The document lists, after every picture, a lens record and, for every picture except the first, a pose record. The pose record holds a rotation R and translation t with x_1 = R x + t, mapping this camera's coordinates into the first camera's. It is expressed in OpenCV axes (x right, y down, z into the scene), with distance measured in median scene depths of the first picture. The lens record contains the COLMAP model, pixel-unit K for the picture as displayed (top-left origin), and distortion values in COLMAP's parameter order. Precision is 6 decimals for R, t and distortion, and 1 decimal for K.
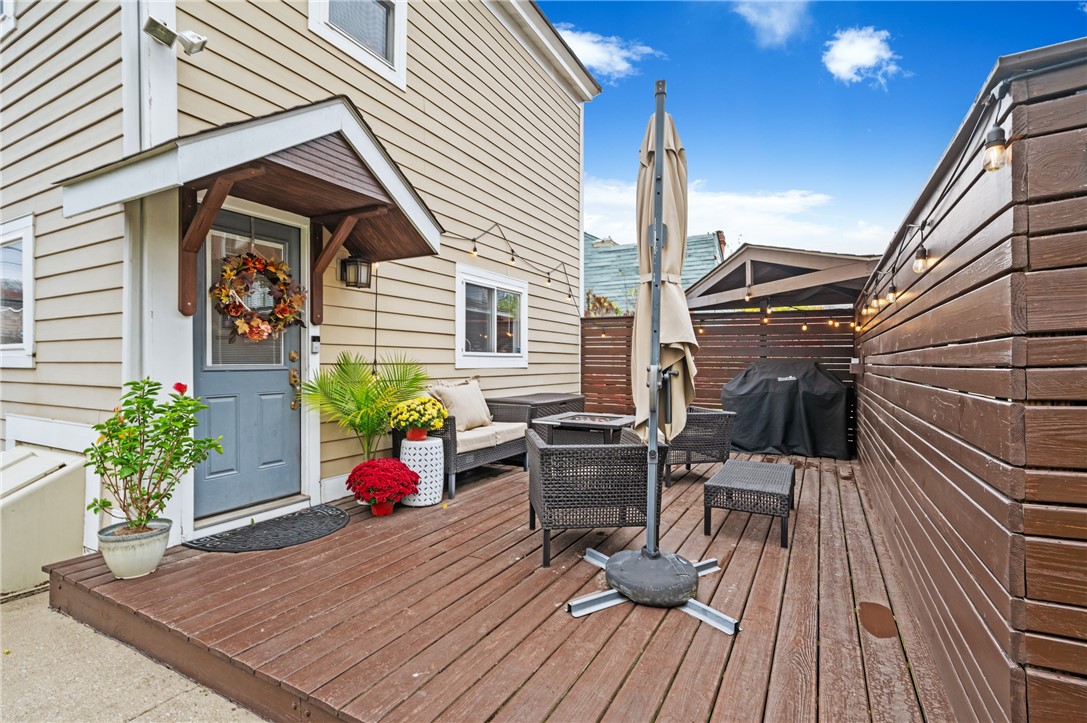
lens RADIAL K [[508.1, 0, 543.7], [0, 508.1, 362.6], [0, 0, 1]] dist [-0.000498, 0.000179]
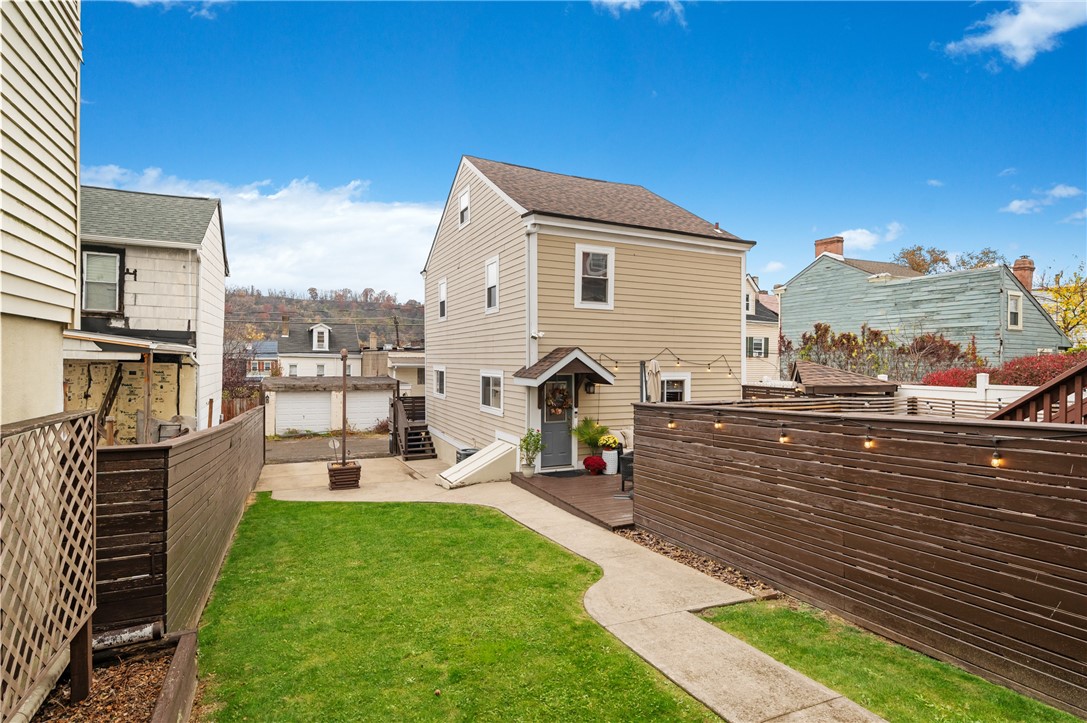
lens RADIAL K [[549.7, 0, 539.8], [0, 549.7, 363.1], [0, 0, 1]] dist [-0.006851, -0.000529]
pose [[0.805987, 0.007279, -0.591888, 1.252906], [-0.008195, 0.999966, 0.001138, -0.332992], [0.591876, 0.003933, 0.806019, -1.675109]]
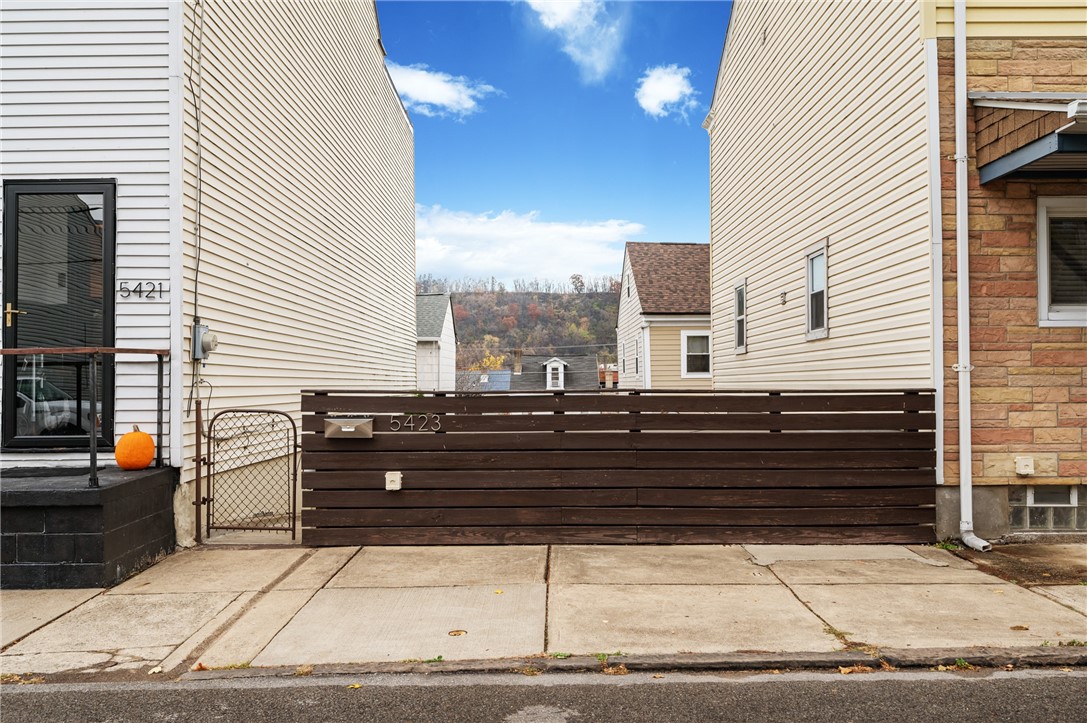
lens RADIAL K [[947.5, 0, 543.6], [0, 947.5, 363.4], [0, 0, 1]] dist [-0.001282, -0.000024]
pose [[0.484756, -0.025735, -0.874271, 5.398568], [0.006702, 0.999647, -0.025709, -0.576816], [0.874624, 0.006604, 0.484758, -3.483818]]
